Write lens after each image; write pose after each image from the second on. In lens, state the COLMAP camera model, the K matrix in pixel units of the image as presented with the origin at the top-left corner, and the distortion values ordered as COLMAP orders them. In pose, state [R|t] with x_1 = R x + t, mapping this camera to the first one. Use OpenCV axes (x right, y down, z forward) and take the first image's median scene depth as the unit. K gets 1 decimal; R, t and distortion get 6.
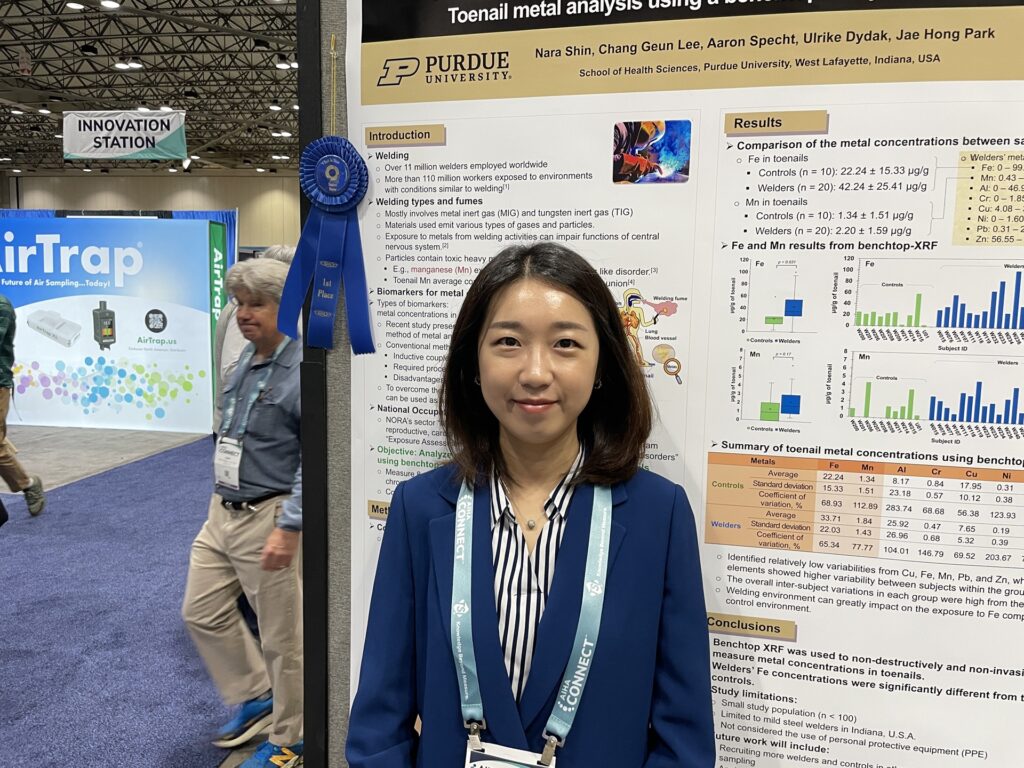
lens RADIAL K [[796.1, 0, 523.2], [0, 796.1, 383.3], [0, 0, 1]] dist [0.074730, -0.115570]
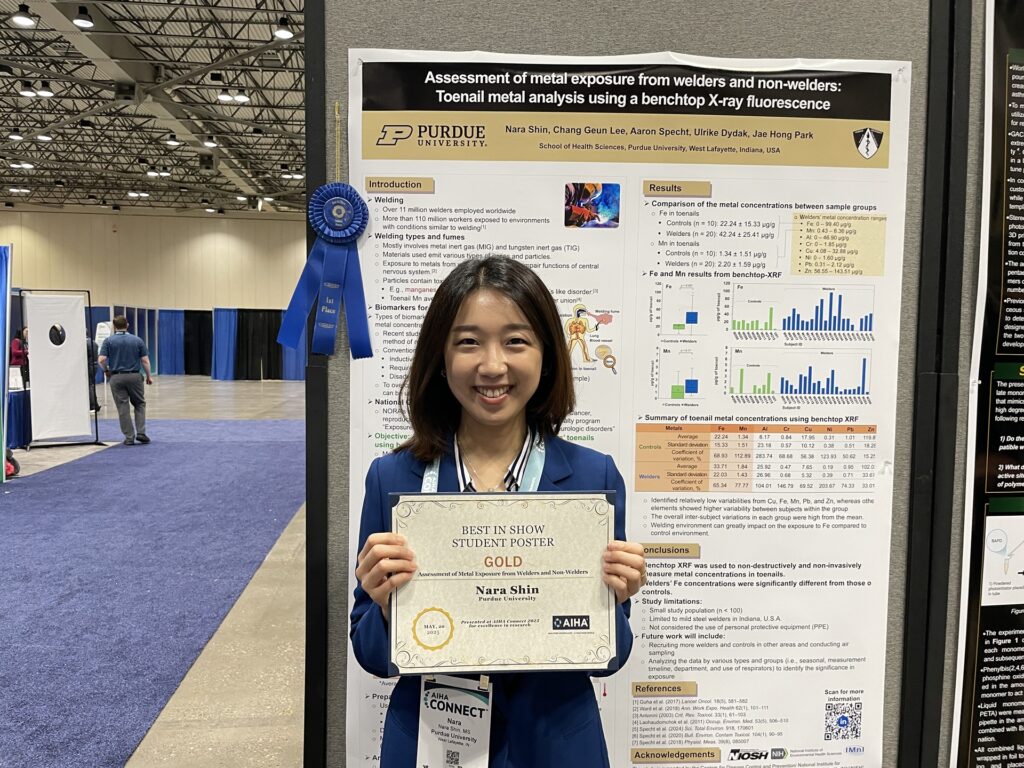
lens RADIAL K [[804.4, 0, 508.5], [0, 804.4, 389.8], [0, 0, 1]] dist [0.082871, -0.132435]
pose [[0.964650, -0.022105, 0.262607, -0.330634], [0.035390, 0.998316, -0.045970, 0.081692], [-0.261148, 0.053639, 0.963807, -0.267452]]
